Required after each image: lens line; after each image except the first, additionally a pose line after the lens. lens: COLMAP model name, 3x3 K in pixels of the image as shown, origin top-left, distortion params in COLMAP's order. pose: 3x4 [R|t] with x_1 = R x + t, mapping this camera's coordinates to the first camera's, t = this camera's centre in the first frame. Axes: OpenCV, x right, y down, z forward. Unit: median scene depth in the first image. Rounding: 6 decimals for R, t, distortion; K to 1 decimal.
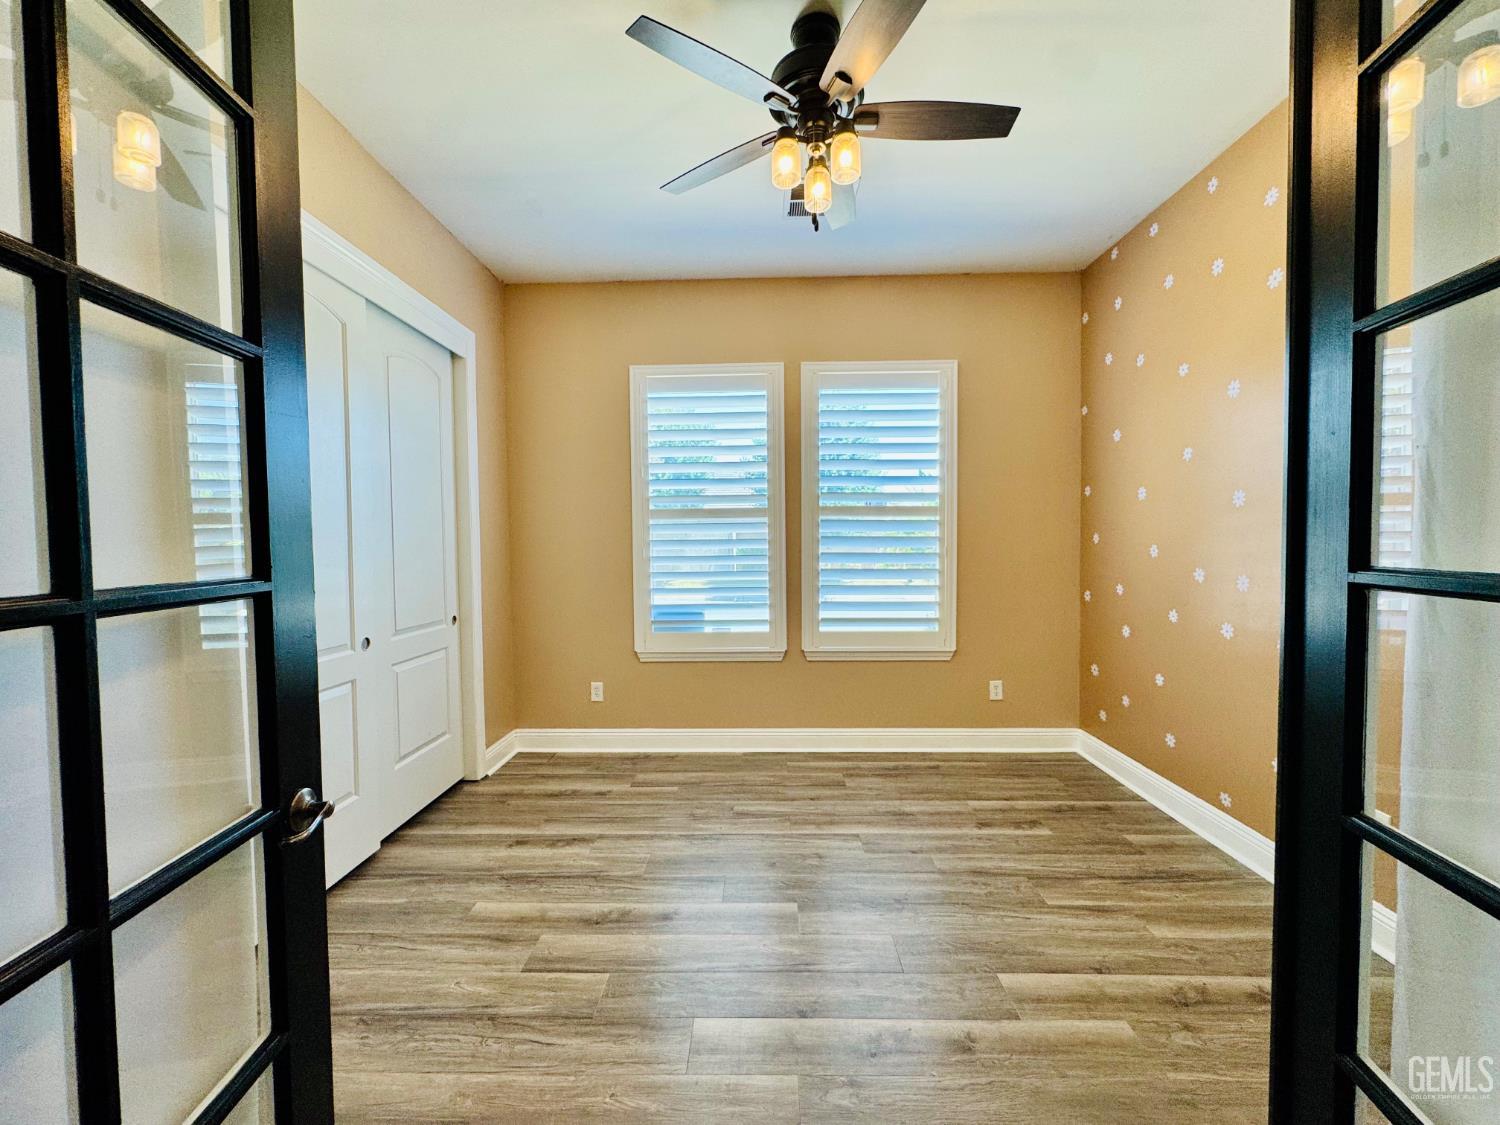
lens RADIAL K [[598.4, 0, 745.3], [0, 598.4, 559.7], [0, 0, 1]] dist [-0.002551, -0.000415]
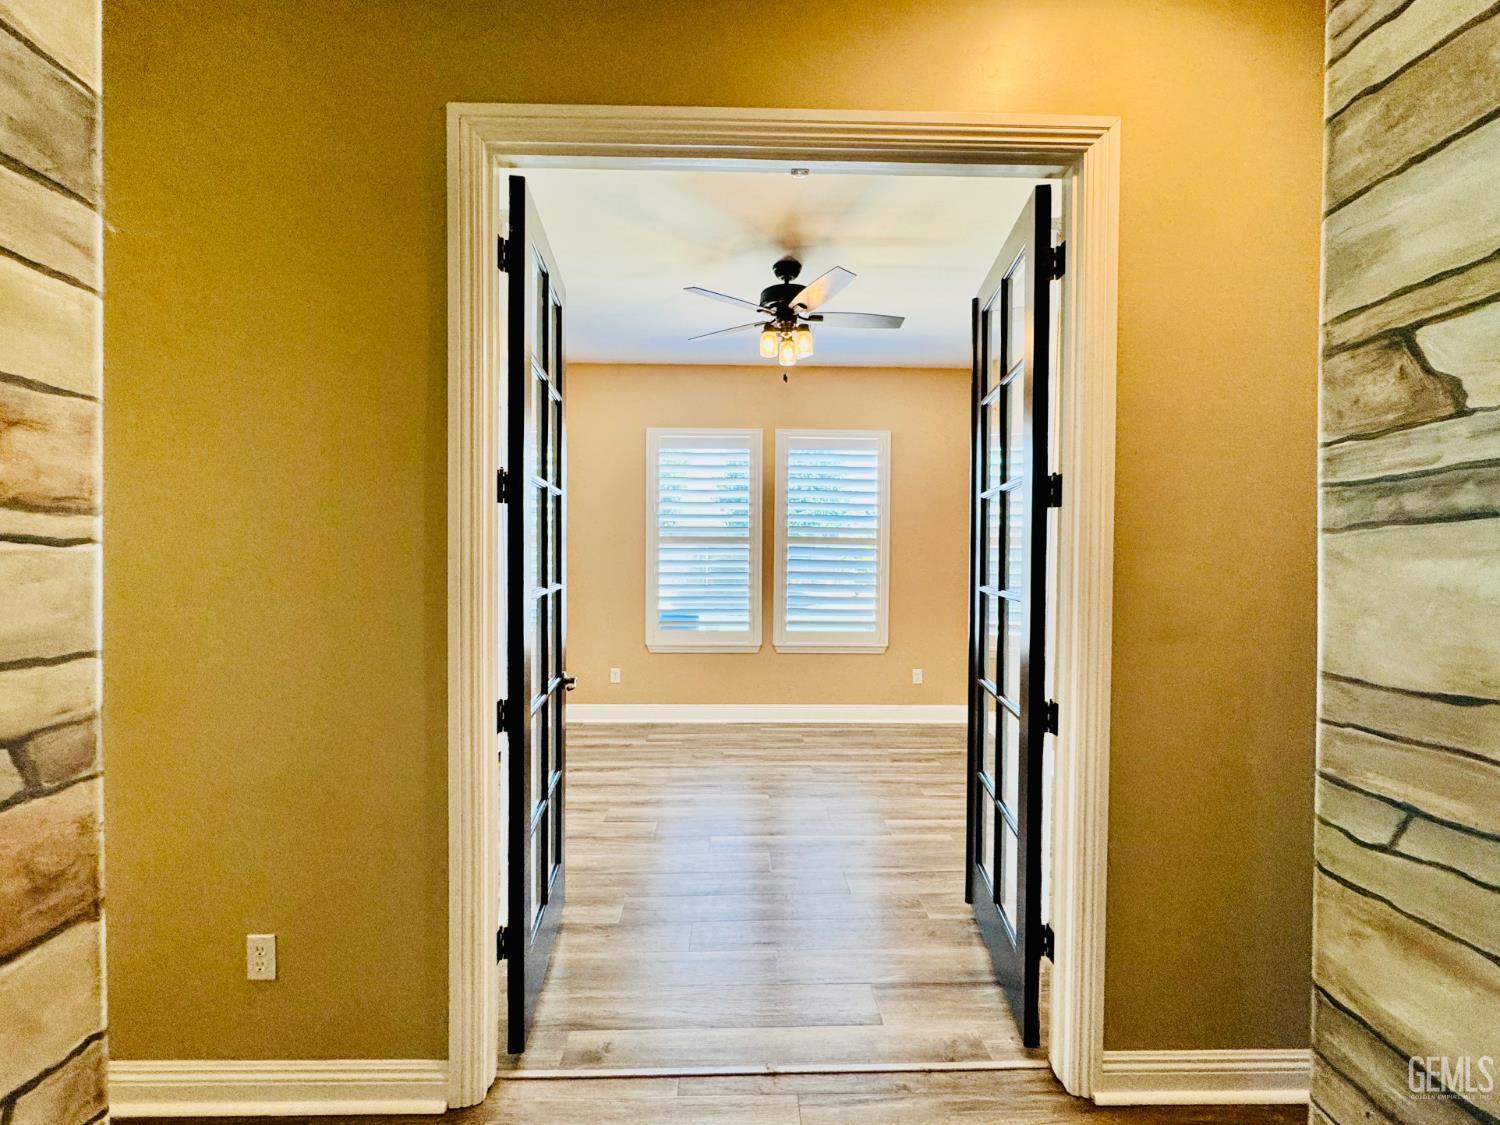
lens RADIAL K [[598.4, 0, 747.6], [0, 598.4, 560.7], [0, 0, 1]] dist [-0.002551, -0.000415]
pose [[0.998549, 0.017049, 0.051079, -0.036608], [-0.015861, 0.999596, -0.023579, -0.002820], [-0.051461, 0.022734, 0.998416, -0.365563]]
